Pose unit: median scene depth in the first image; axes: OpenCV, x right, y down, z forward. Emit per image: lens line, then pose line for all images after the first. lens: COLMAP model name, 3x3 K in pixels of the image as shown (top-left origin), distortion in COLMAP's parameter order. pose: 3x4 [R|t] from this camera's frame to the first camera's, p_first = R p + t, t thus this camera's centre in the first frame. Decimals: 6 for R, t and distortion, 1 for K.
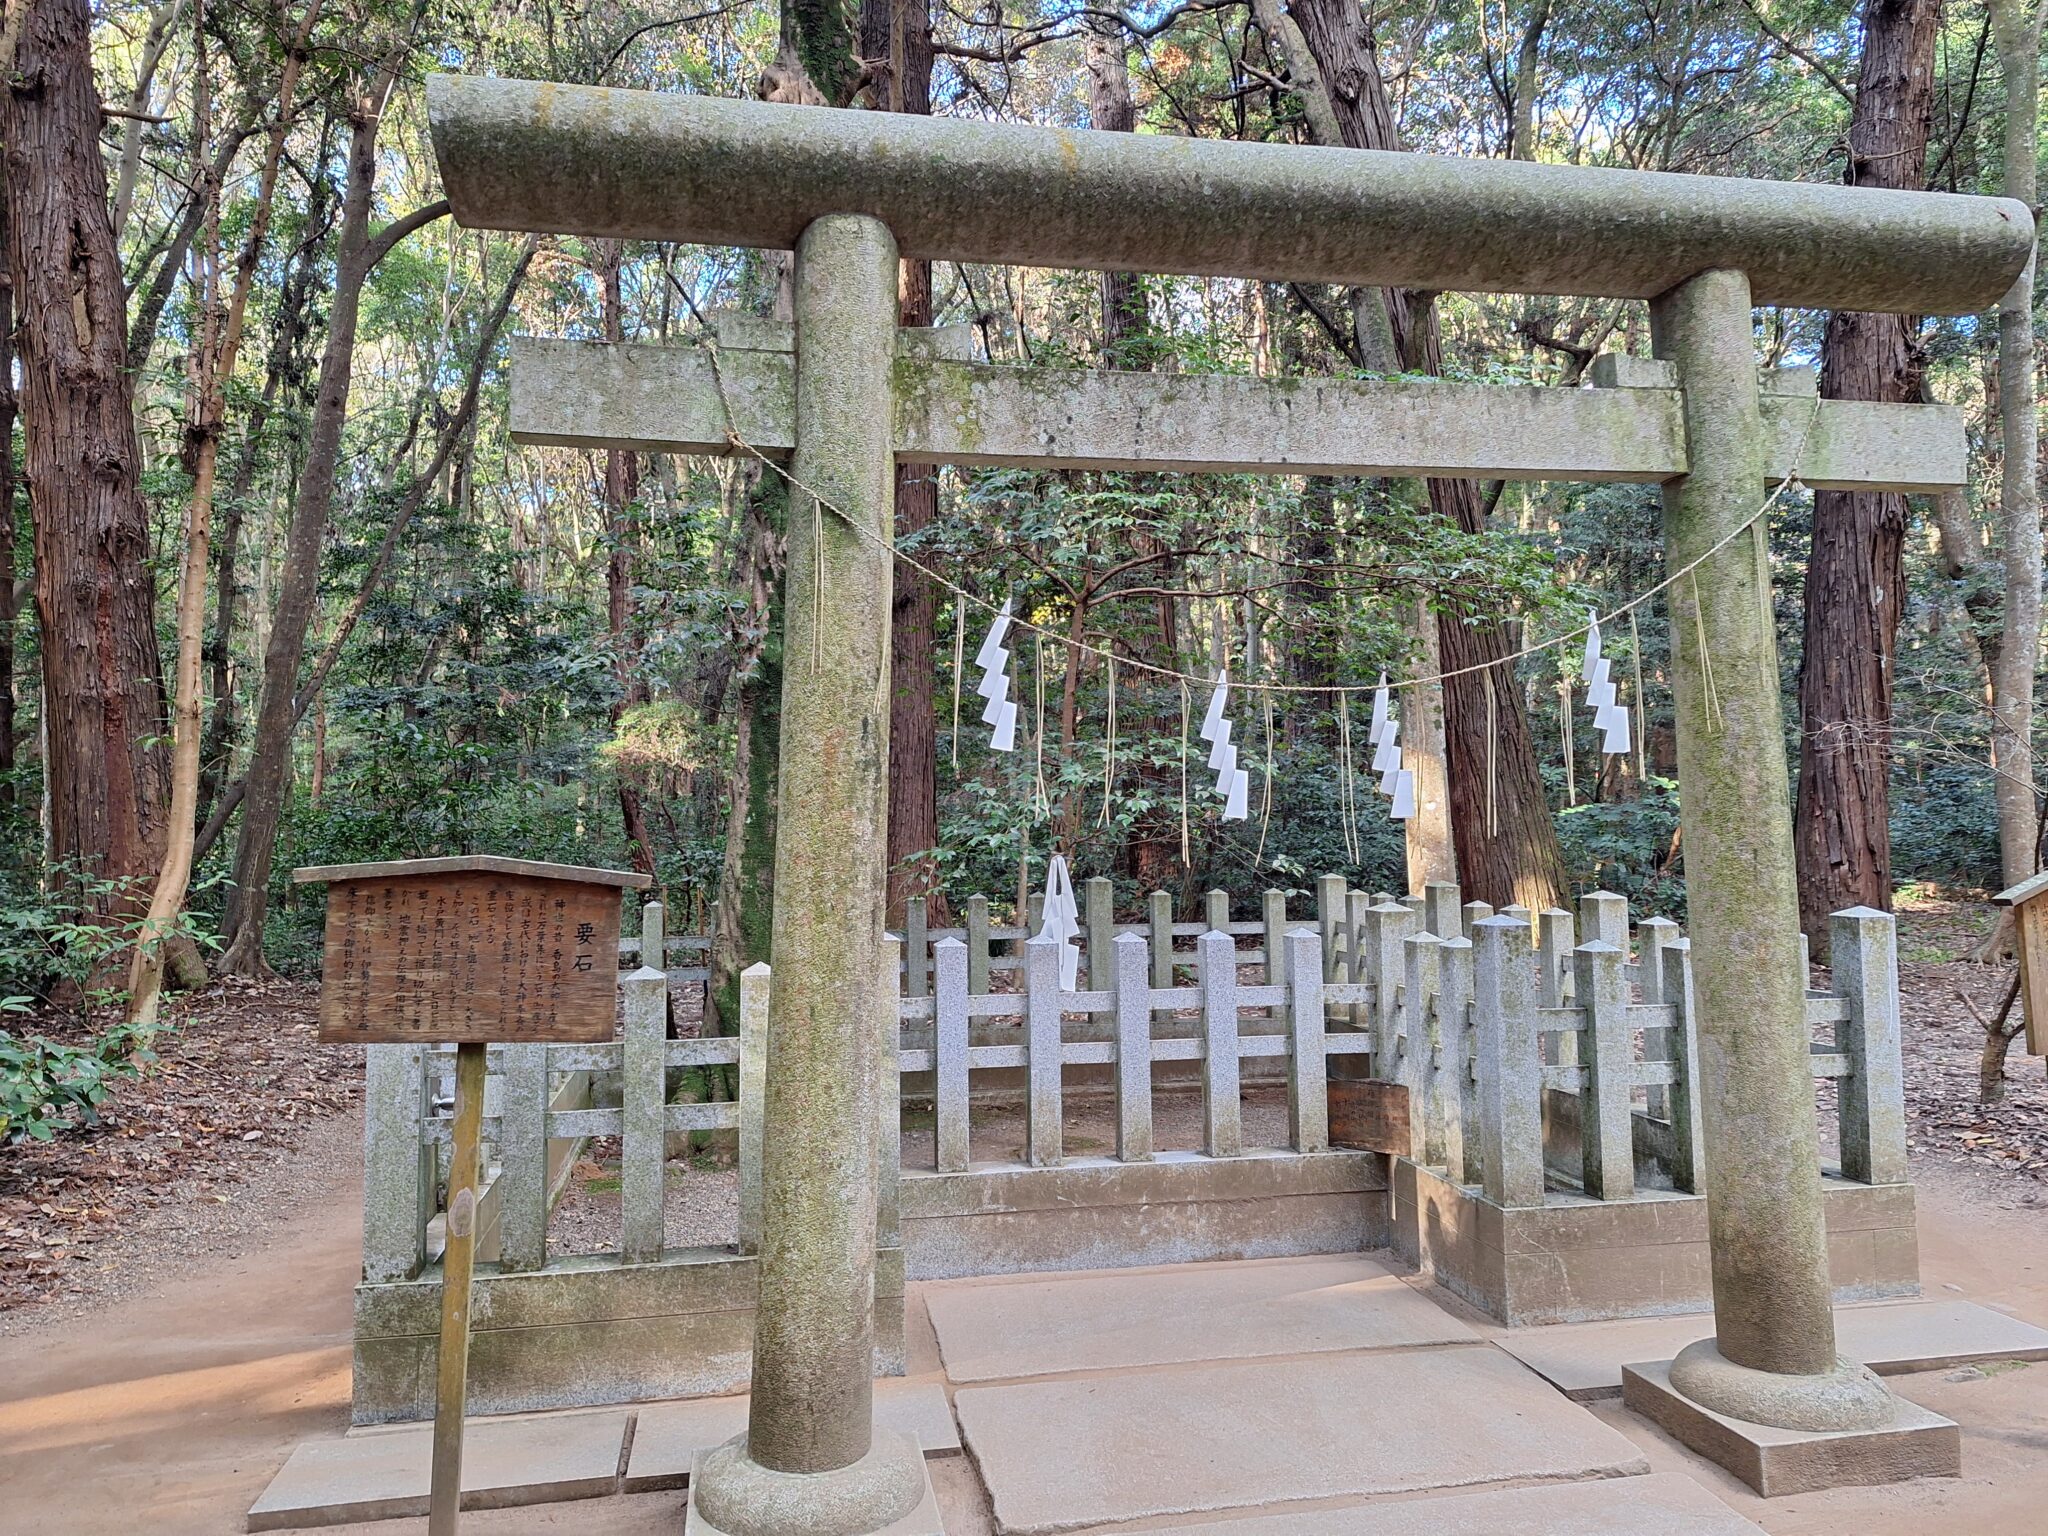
lens RADIAL K [[1372.8, 0, 1024.0], [0, 1372.8, 768.0], [0, 0, 1]] dist [0.029425, 0.000383]
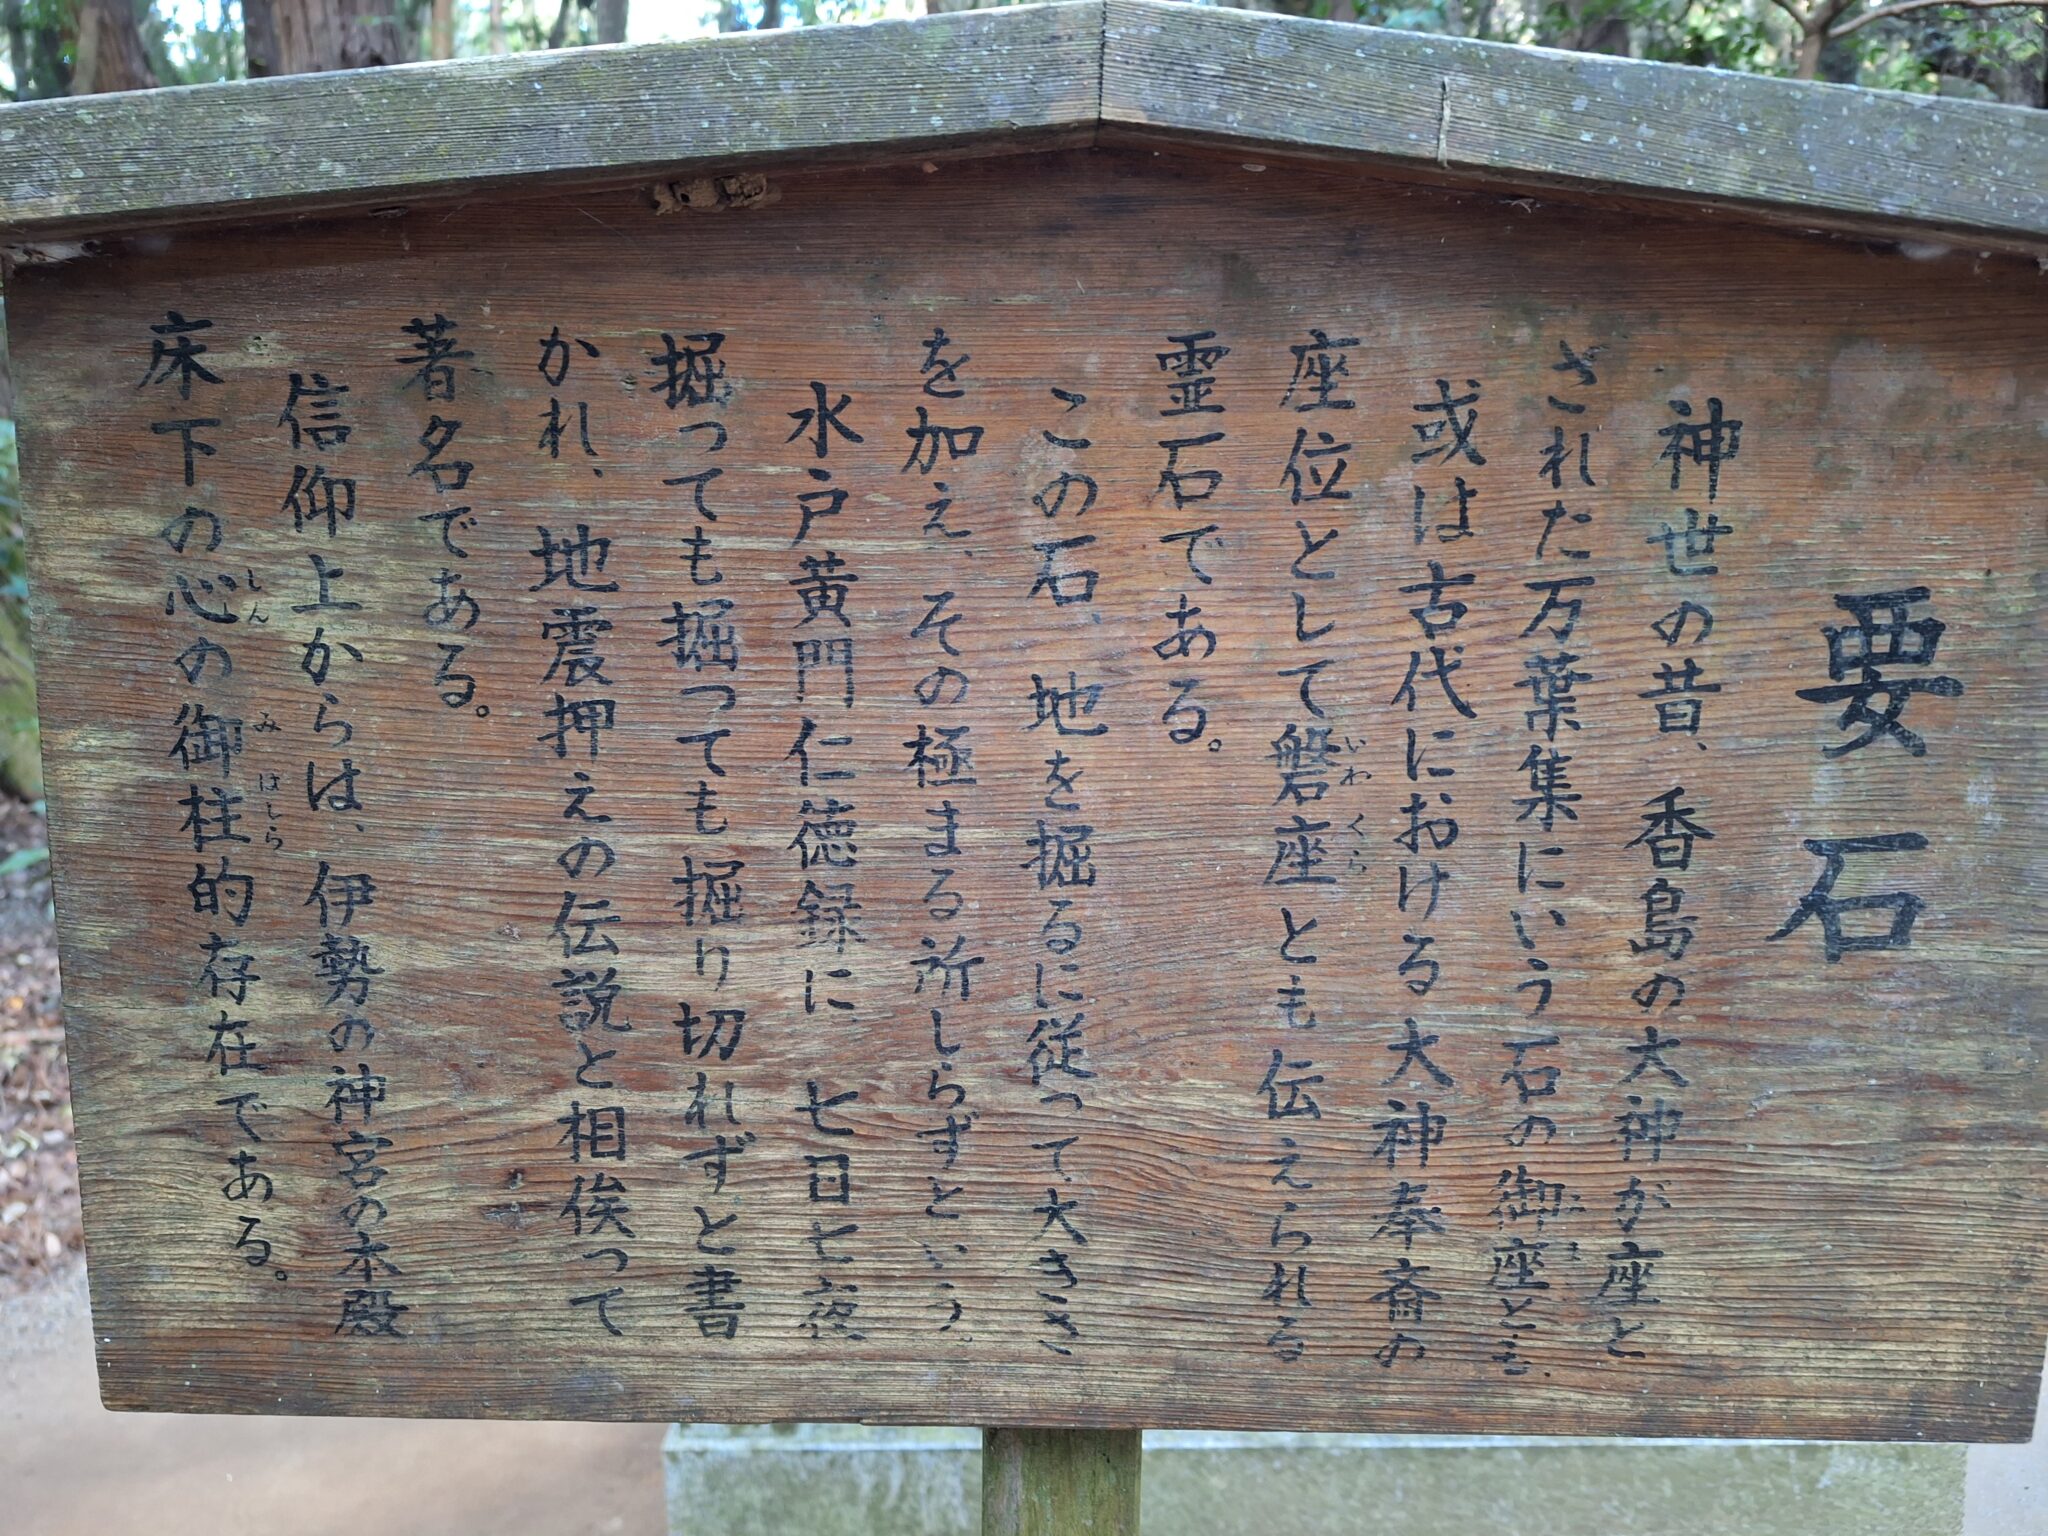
lens RADIAL K [[1372.8, 0, 1024.0], [0, 1372.8, 768.0], [0, 0, 1]] dist [0.029425, 0.000383]
pose [[0.976127, 0.023699, -0.215906, -0.373152], [0.027047, 0.973030, 0.229088, 0.098658], [0.215512, -0.229459, 0.949159, 0.869698]]
